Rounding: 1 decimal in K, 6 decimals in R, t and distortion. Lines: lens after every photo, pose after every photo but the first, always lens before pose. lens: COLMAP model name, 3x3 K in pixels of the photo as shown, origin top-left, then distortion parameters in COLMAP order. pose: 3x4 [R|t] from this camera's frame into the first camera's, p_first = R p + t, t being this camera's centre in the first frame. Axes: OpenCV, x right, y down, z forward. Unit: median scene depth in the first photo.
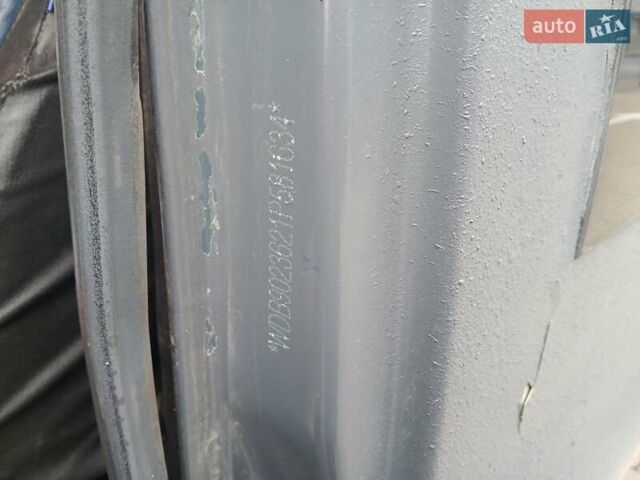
lens RADIAL K [[525.6, 0, 320.0], [0, 525.6, 240.0], [0, 0, 1]] dist [-0.006657, -0.001304]
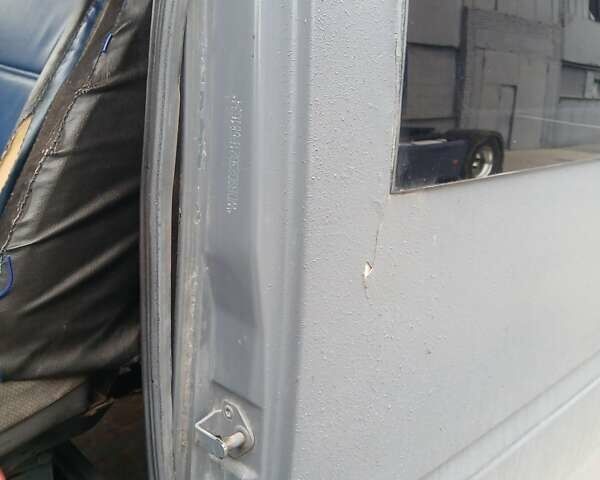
lens RADIAL K [[580.8, 0, 306.1], [0, 580.8, 241.0], [0, 0, 1]] dist [0.131774, -0.232956]
pose [[0.998193, 0.026888, 0.053743, 0.094309], [-0.020890, 0.993799, -0.109207, 0.546930], [-0.056346, 0.107887, 0.992565, -1.290531]]
